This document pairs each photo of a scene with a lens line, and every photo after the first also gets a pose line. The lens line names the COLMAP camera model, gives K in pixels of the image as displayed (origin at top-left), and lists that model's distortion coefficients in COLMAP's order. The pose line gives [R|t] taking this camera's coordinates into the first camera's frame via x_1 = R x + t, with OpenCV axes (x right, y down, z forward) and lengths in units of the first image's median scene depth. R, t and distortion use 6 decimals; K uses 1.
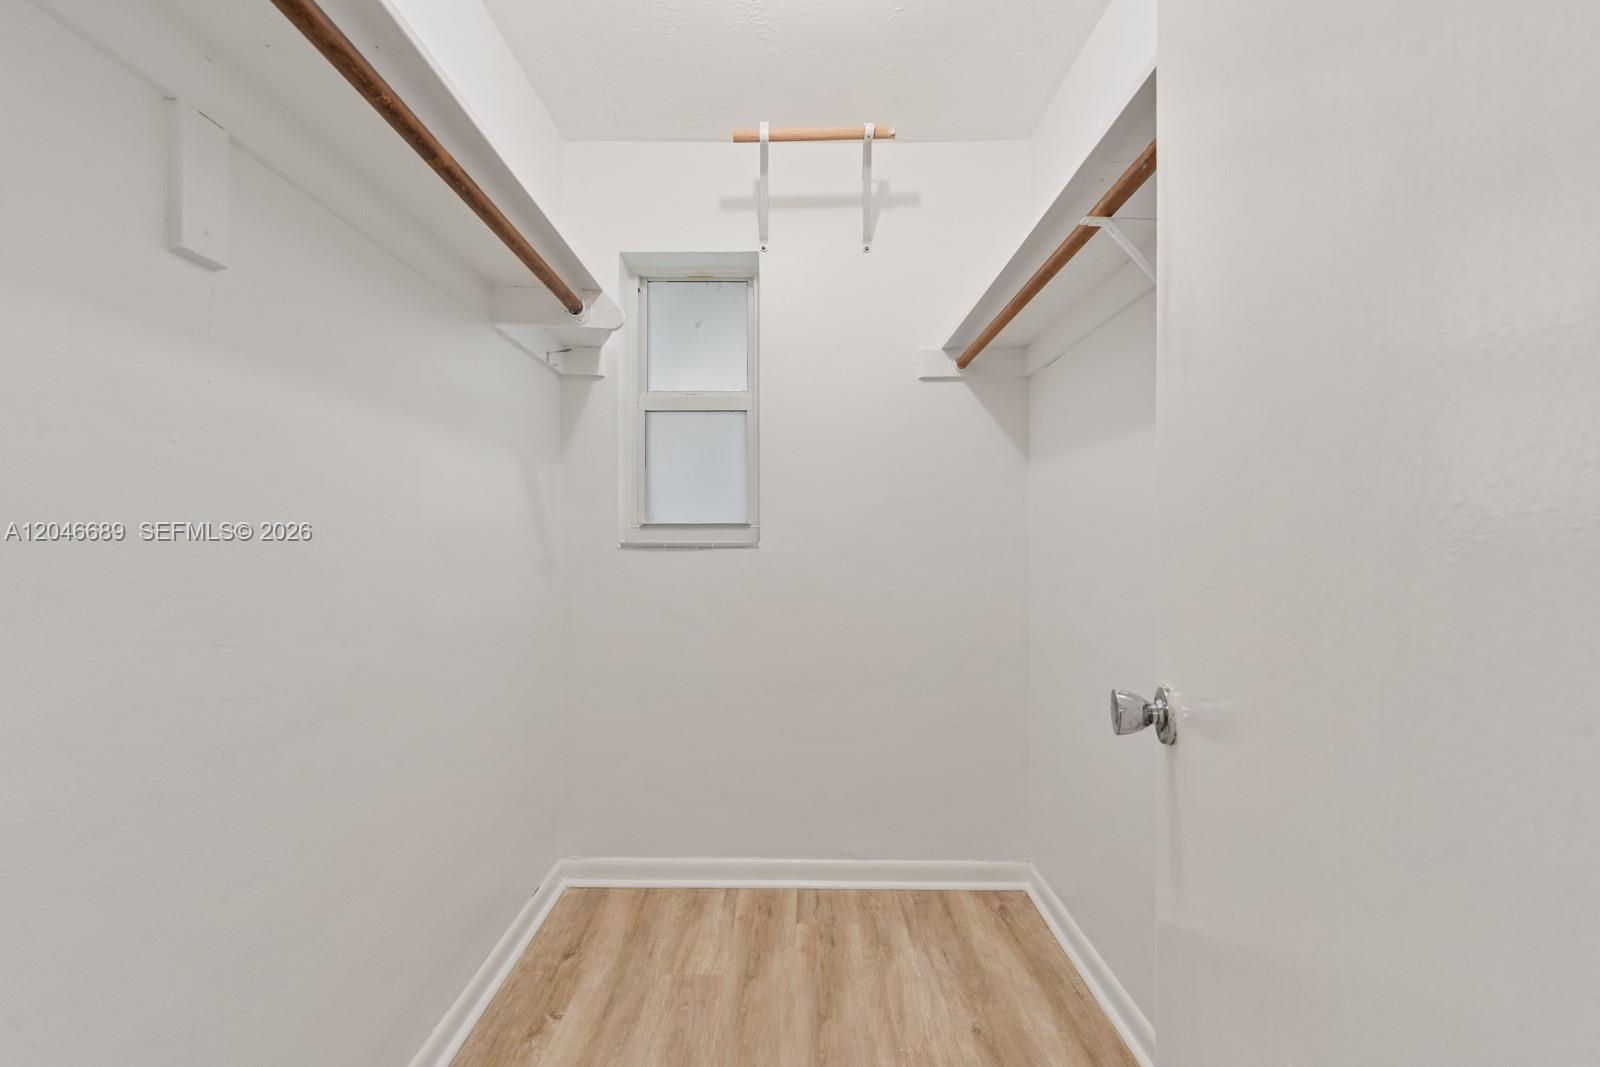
lens RADIAL K [[654.8, 0, 793.2], [0, 654.8, 532.7], [0, 0, 1]] dist [-0.000402, -0.000388]
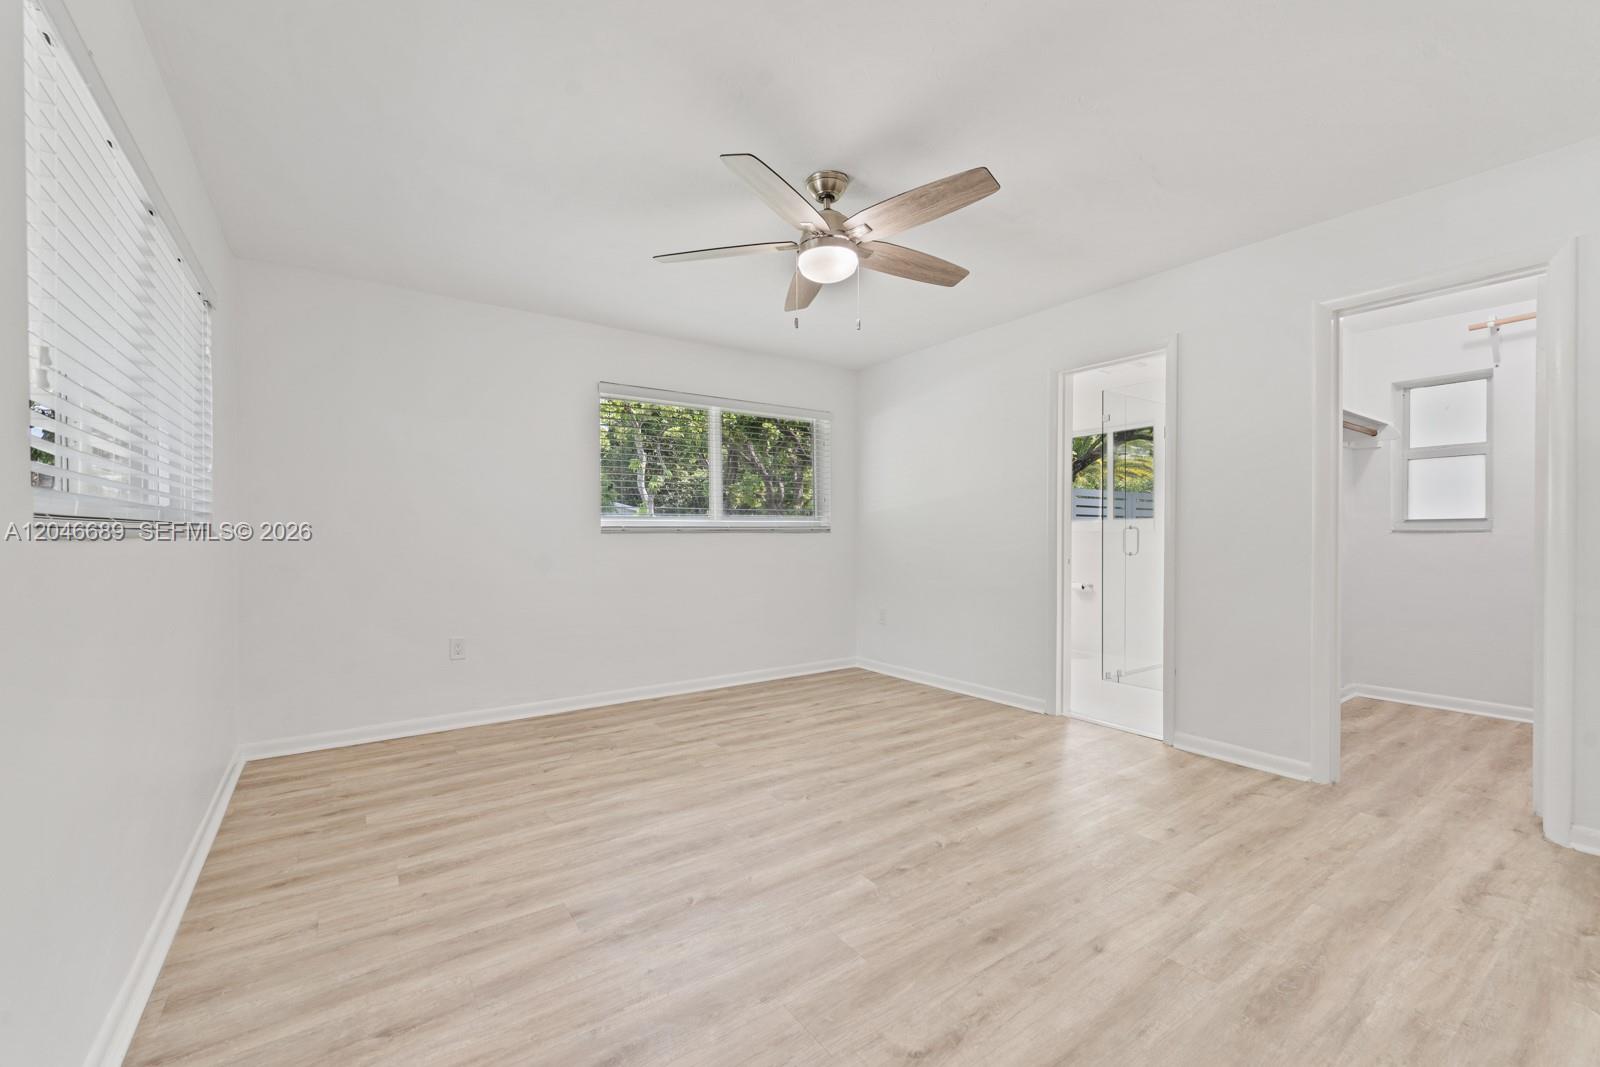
lens RADIAL K [[654.8, 0, 793.2], [0, 654.8, 532.7], [0, 0, 1]] dist [-0.000402, -0.000388]
pose [[0.579725, 0.003208, -0.814806, 0.296291], [-0.005573, 0.999984, -0.000028, 0.034318], [0.814793, 0.004557, 0.579734, -1.594963]]
